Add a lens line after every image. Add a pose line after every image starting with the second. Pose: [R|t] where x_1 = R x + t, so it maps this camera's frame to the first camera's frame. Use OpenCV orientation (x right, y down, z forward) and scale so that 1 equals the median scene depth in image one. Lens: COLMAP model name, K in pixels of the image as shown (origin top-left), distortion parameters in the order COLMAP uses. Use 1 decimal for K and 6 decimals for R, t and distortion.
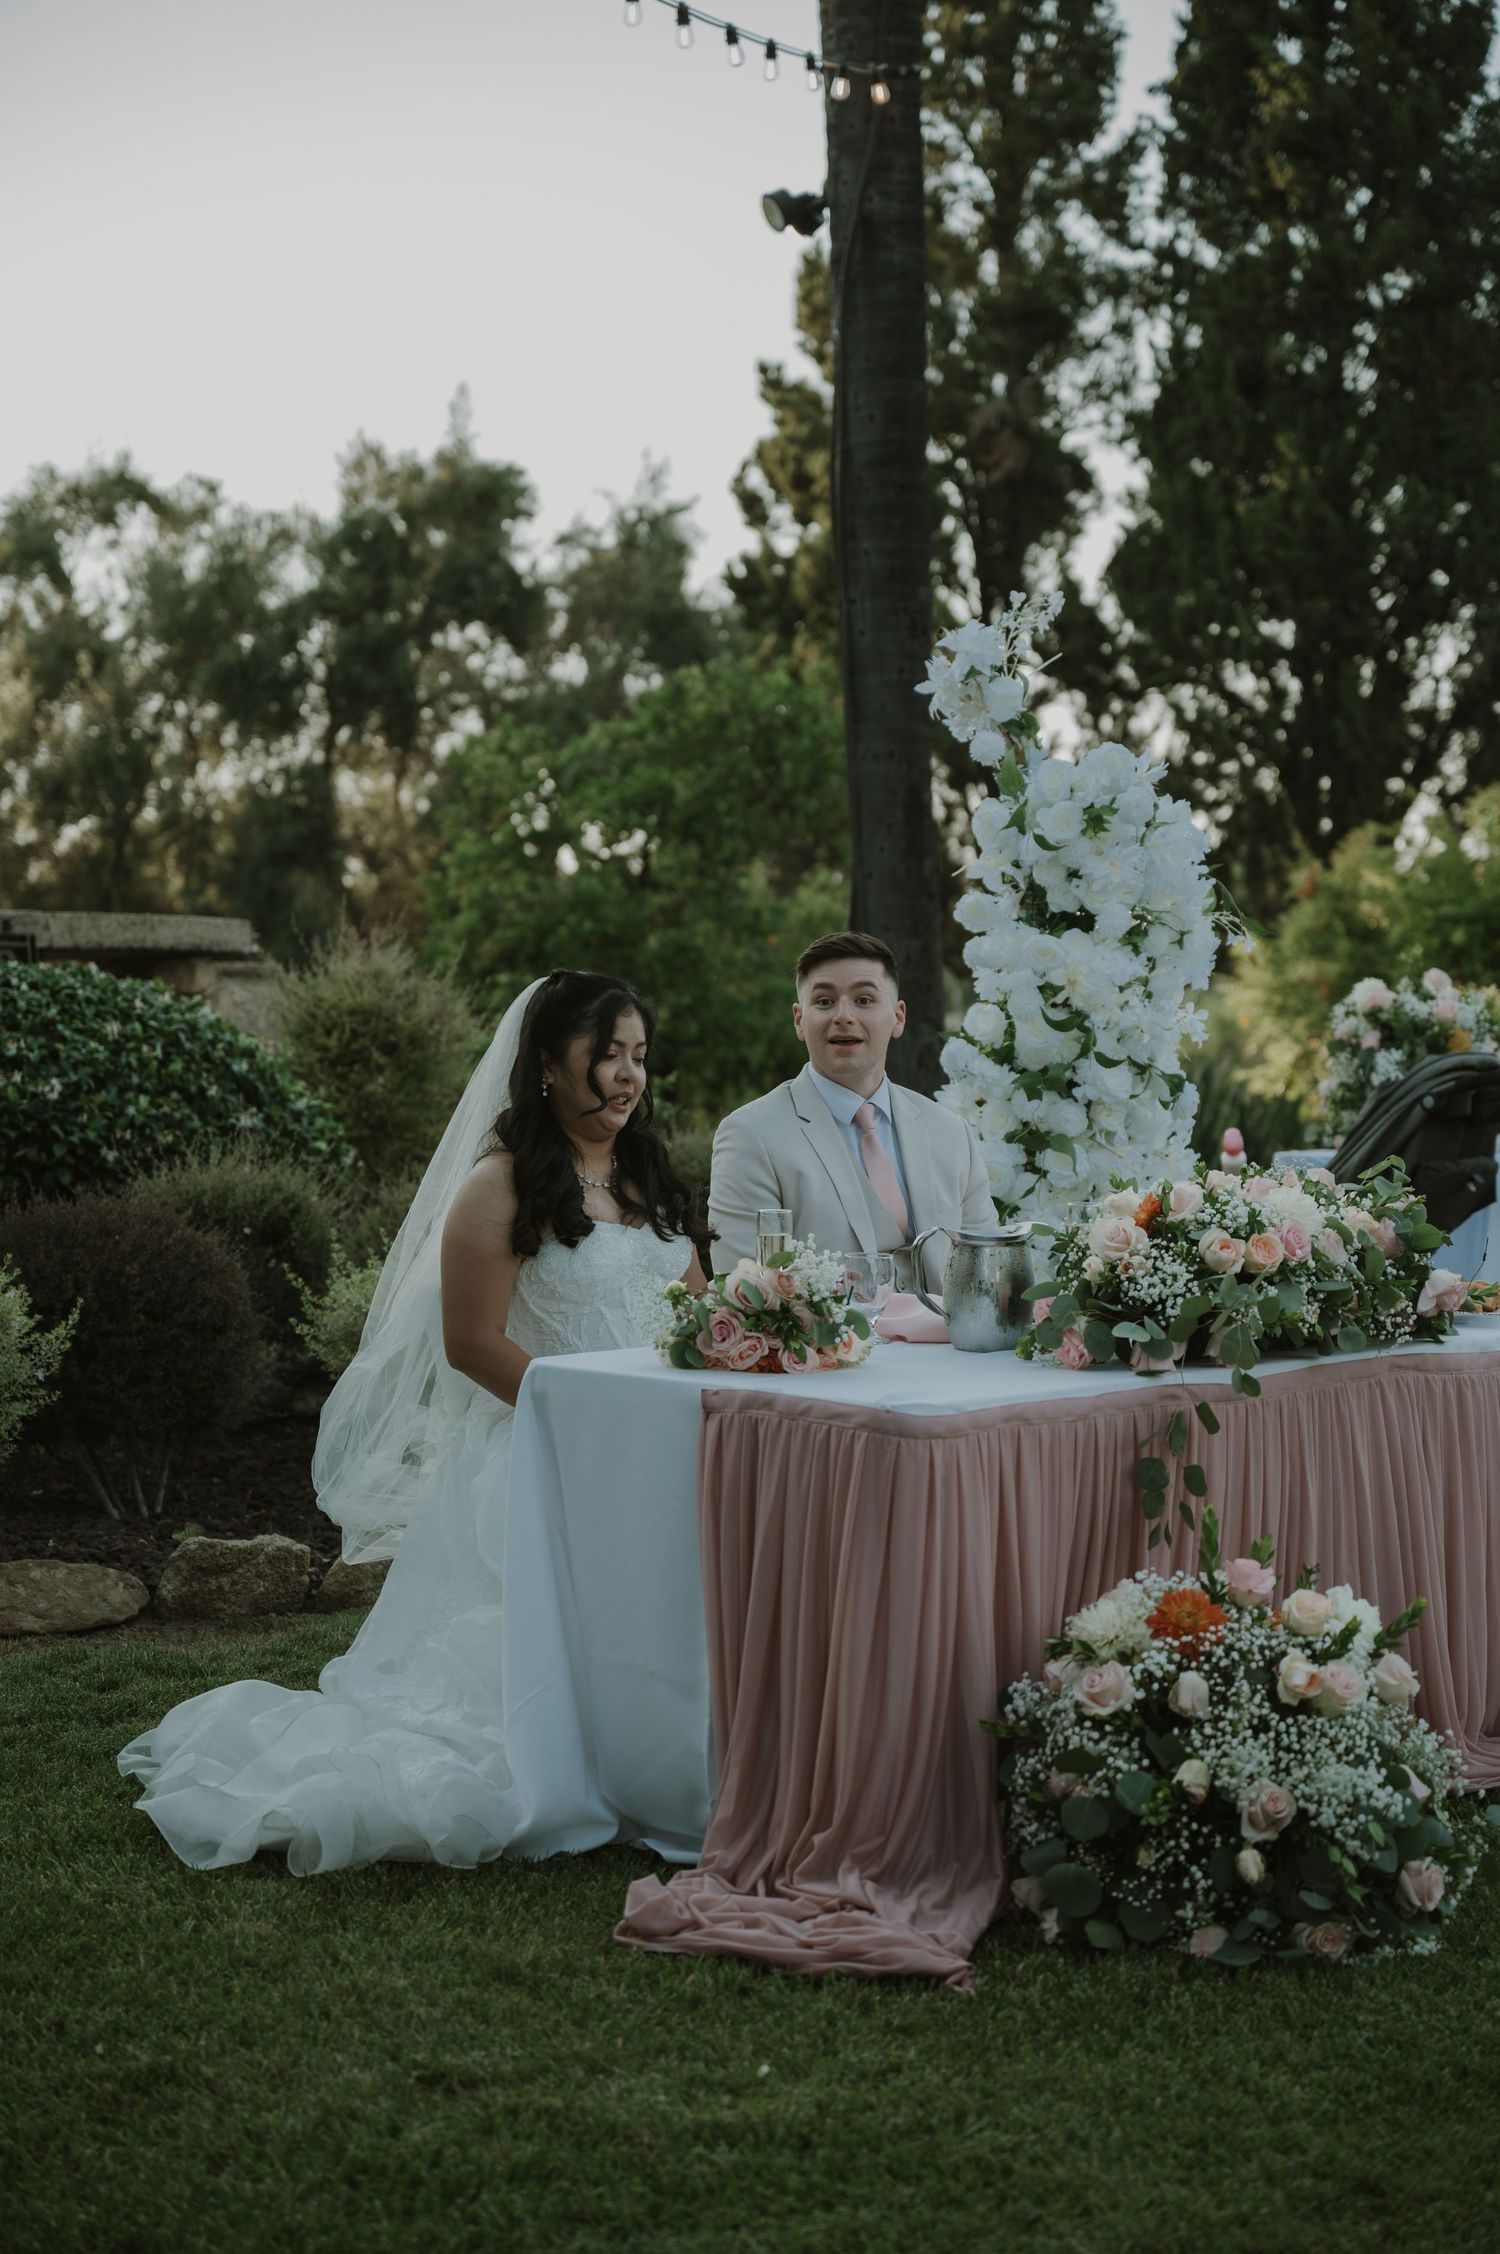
lens RADIAL K [[4726.5, 0, 750.0], [0, 4726.5, 1127.0], [0, 0, 1]] dist [0.019572, -0.082253]
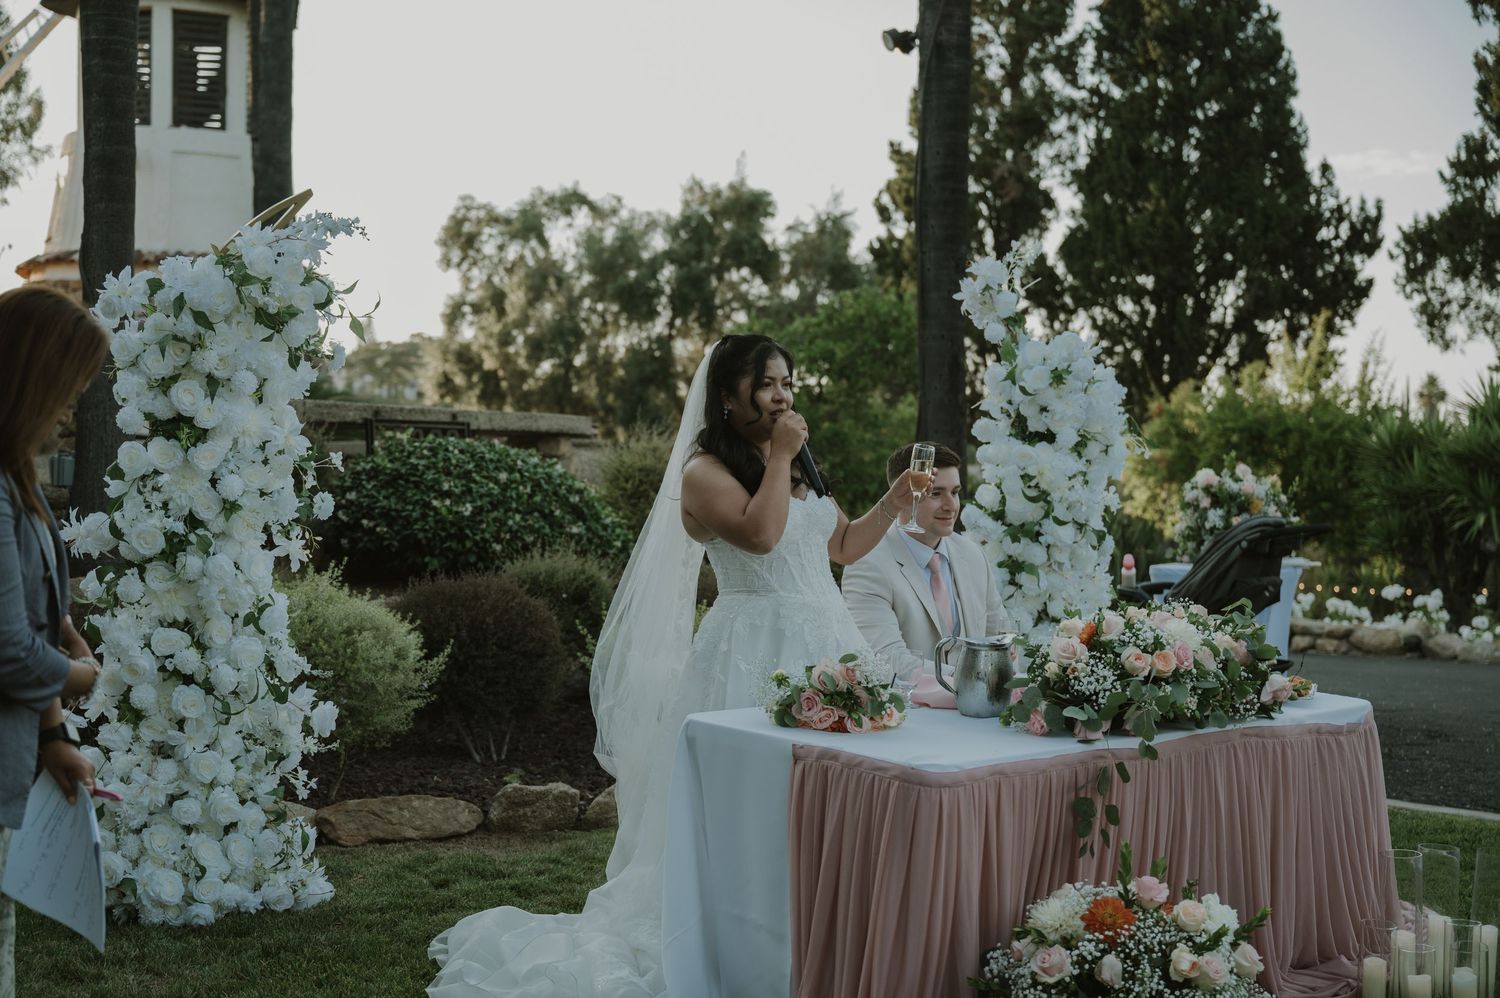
lens RADIAL K [[1967.7, 0, 750.0], [0, 1967.7, 499.0], [0, 0, 1]] dist [0.012398, -0.000652]
pose [[0.996840, 0.032705, -0.072388, 0.013804], [-0.032444, 0.999462, 0.004776, -0.018663], [0.072505, -0.002412, 0.997365, 0.254088]]
